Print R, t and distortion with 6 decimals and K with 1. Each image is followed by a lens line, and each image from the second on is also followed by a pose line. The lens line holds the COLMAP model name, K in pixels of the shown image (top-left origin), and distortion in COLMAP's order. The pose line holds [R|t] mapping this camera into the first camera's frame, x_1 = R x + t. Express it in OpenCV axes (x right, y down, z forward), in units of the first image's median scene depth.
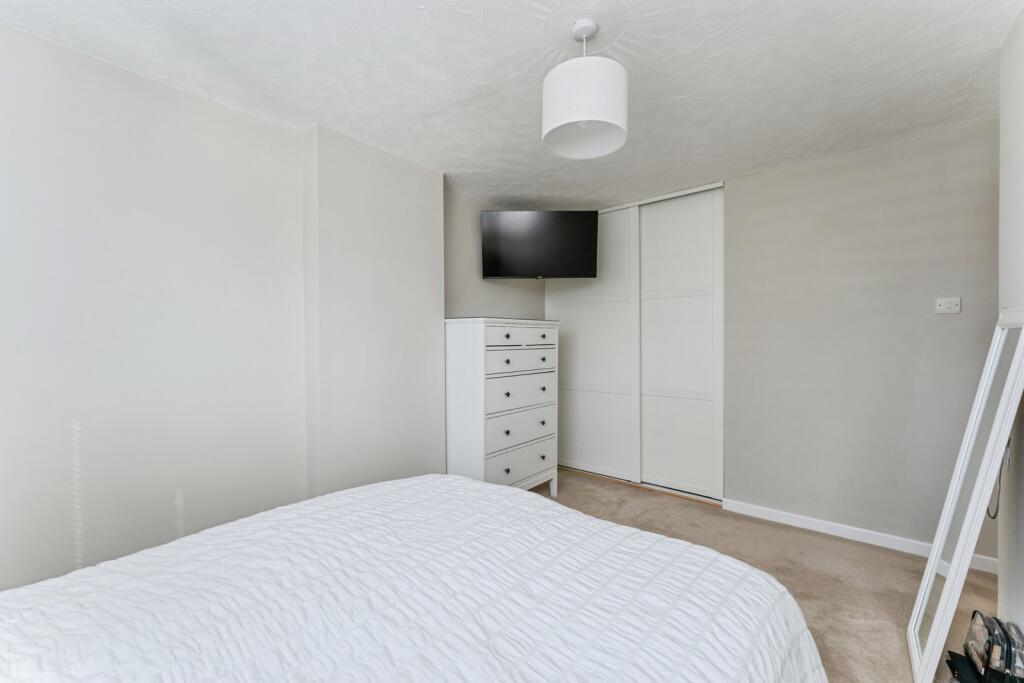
lens RADIAL K [[432.2, 0, 528.4], [0, 432.2, 345.8], [0, 0, 1]] dist [-0.000500, -0.000117]
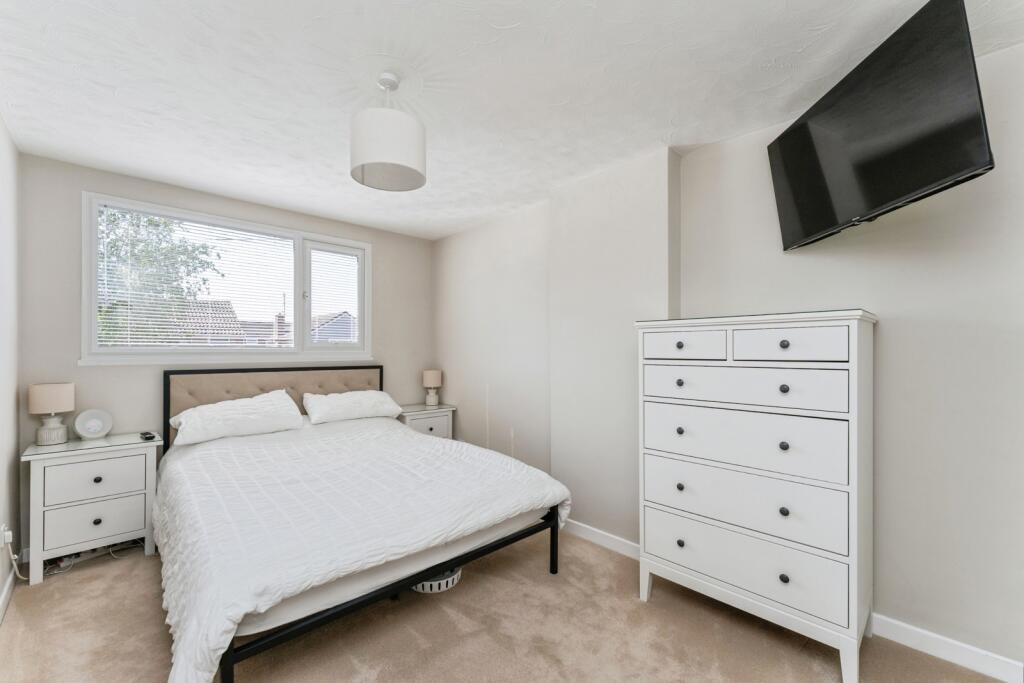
lens RADIAL K [[432.2, 0, 528.4], [0, 432.2, 345.8], [0, 0, 1]] dist [-0.000500, -0.000117]
pose [[-0.123283, -0.007114, -0.992346, 0.630698], [-0.012465, 0.999907, -0.005620, -0.014218], [0.992293, 0.011677, -0.123361, 0.816418]]
